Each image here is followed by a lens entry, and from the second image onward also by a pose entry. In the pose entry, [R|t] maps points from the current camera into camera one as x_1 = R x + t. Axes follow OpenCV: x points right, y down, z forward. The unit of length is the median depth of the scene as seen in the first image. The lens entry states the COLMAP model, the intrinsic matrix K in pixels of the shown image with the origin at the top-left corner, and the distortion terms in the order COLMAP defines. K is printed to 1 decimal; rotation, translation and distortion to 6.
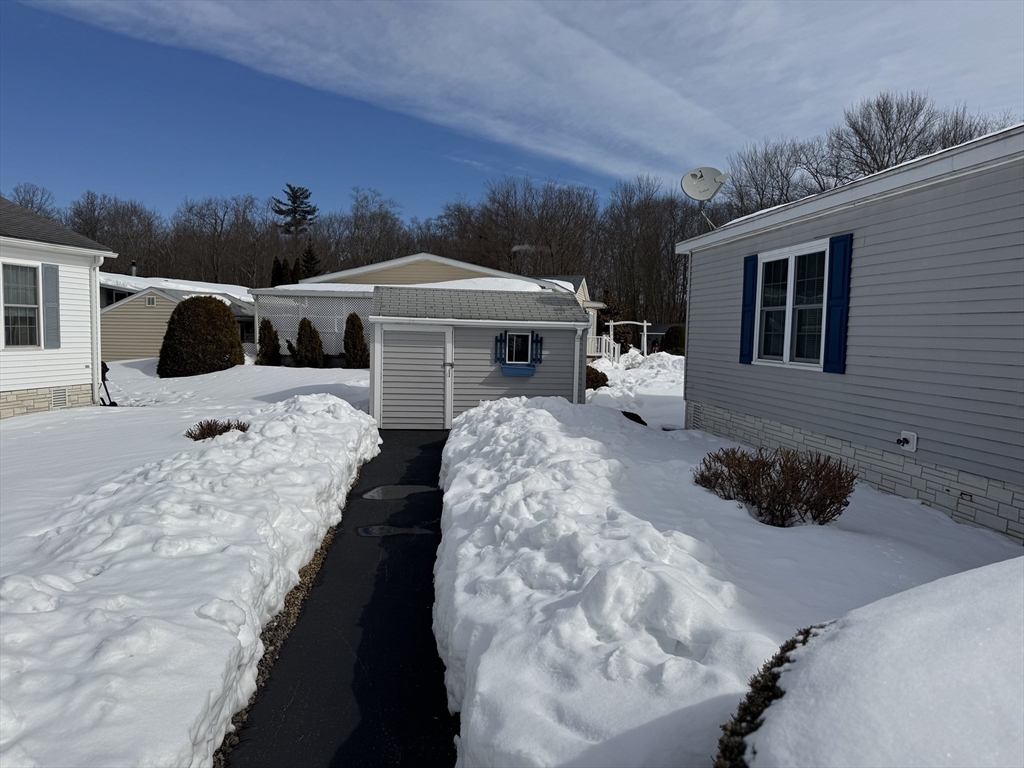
lens RADIAL K [[688.4, 0, 512.0], [0, 688.4, 384.0], [0, 0, 1]] dist [0.124078, -0.168073]
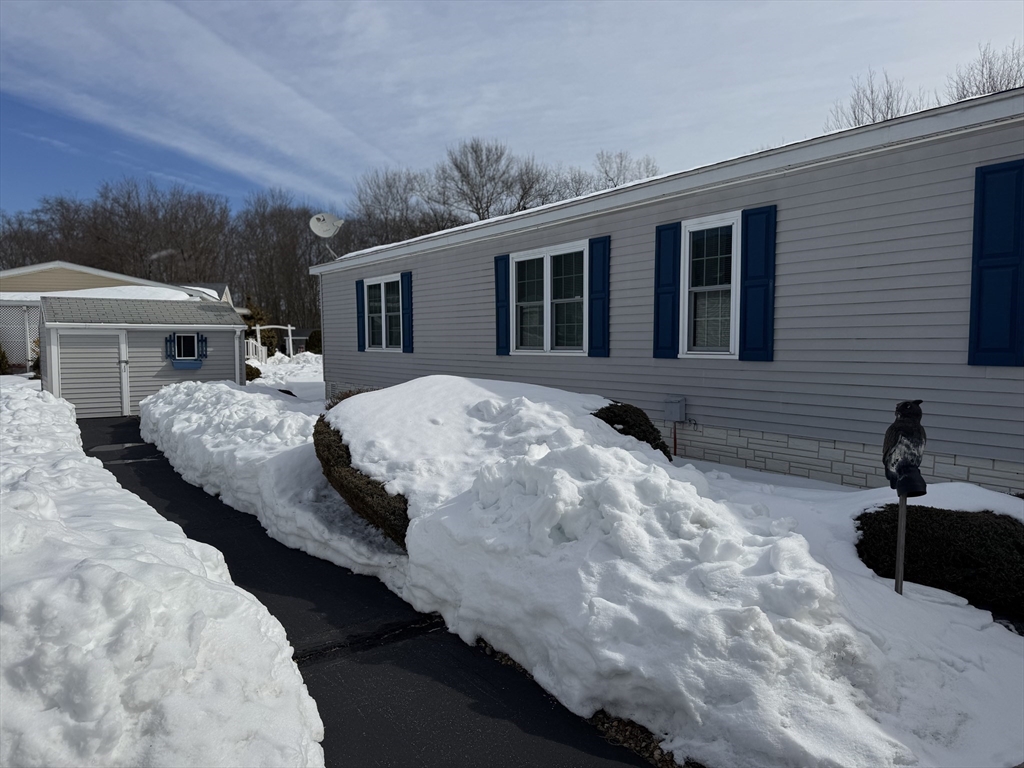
lens RADIAL K [[688.4, 0, 512.0], [0, 688.4, 384.0], [0, 0, 1]] dist [0.124078, -0.168073]
pose [[0.877716, -0.057331, 0.475740, -0.054056], [0.061111, 0.998103, 0.007536, 0.028049], [-0.475269, 0.022459, 0.879554, -0.265212]]
